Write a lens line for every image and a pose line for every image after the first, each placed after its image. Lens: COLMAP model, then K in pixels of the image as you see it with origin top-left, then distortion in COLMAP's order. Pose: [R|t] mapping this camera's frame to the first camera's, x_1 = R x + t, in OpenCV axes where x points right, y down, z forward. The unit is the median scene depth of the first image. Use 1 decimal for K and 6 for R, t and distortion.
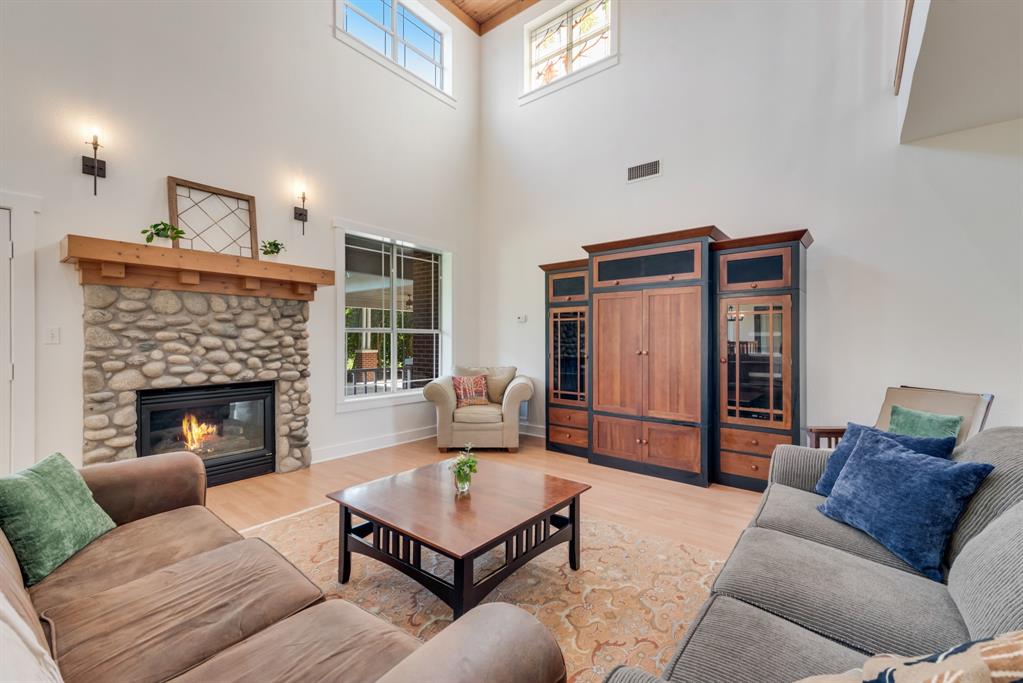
lens RADIAL K [[424.7, 0, 509.0], [0, 424.7, 339.5], [0, 0, 1]] dist [0.001607, -0.000377]
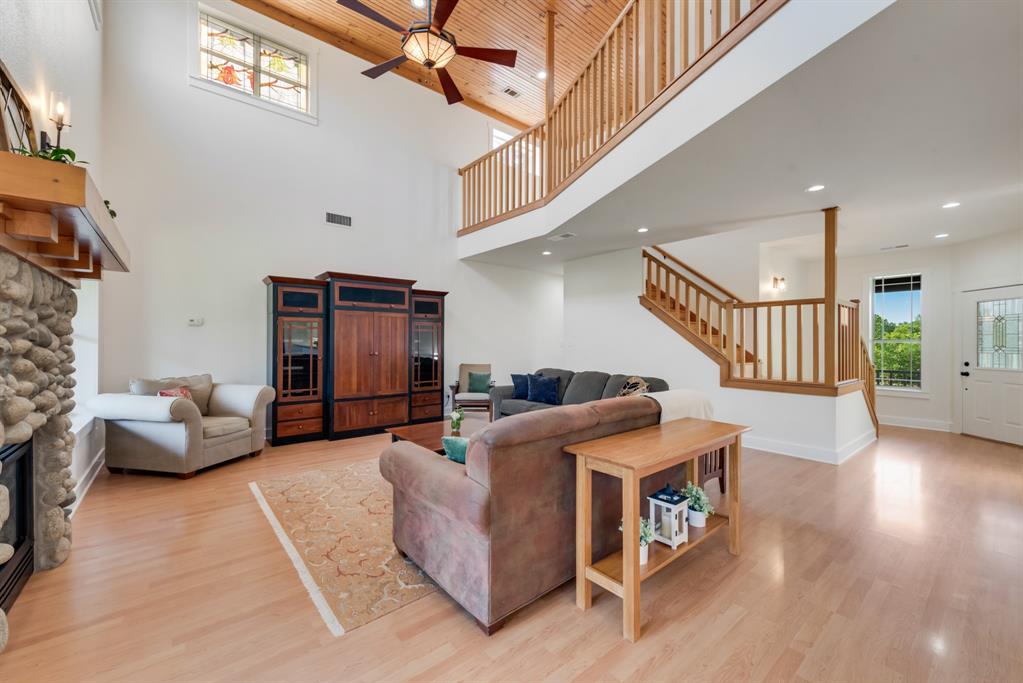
lens RADIAL K [[399.9, 0, 508.9], [0, 399.9, 344.6], [0, 0, 1]] dist [0.002092, -0.000143]
pose [[0.207625, -0.003069, 0.978204, -0.977461], [0.001868, 0.999994, 0.002741, -0.003996], [-0.978207, 0.001258, 0.207629, 0.246226]]
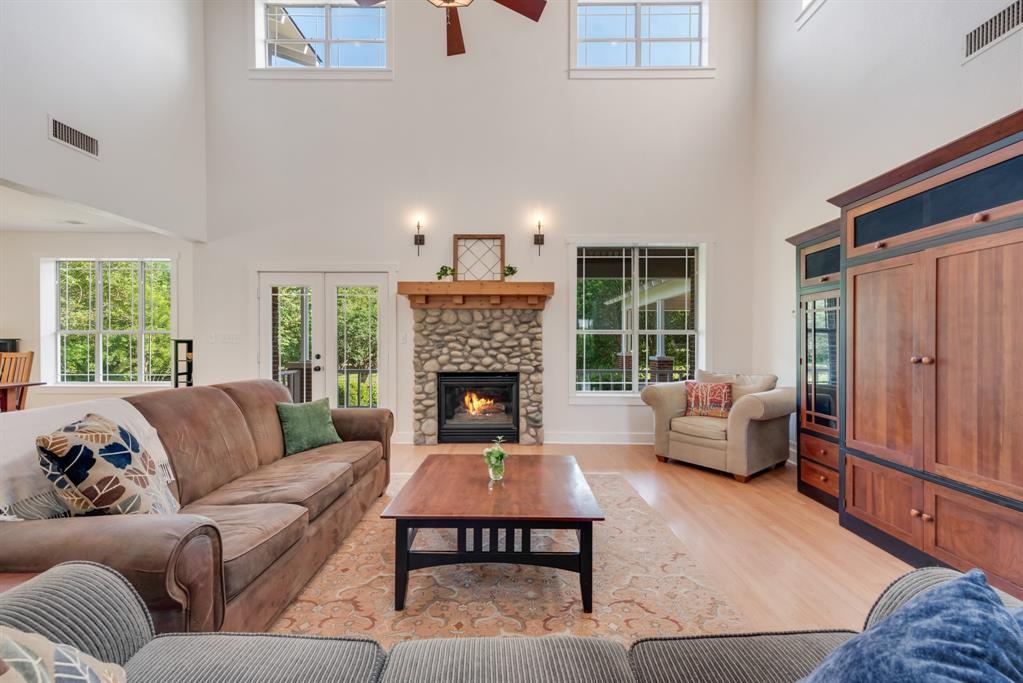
lens RADIAL K [[399.9, 0, 508.9], [0, 399.9, 344.6], [0, 0, 1]] dist [0.002092, -0.000143]
pose [[0.613141, 0.001198, -0.789972, 0.403538], [0.000860, 0.999997, 0.002183, 0.008828], [0.789973, -0.002018, 0.613139, 0.235110]]
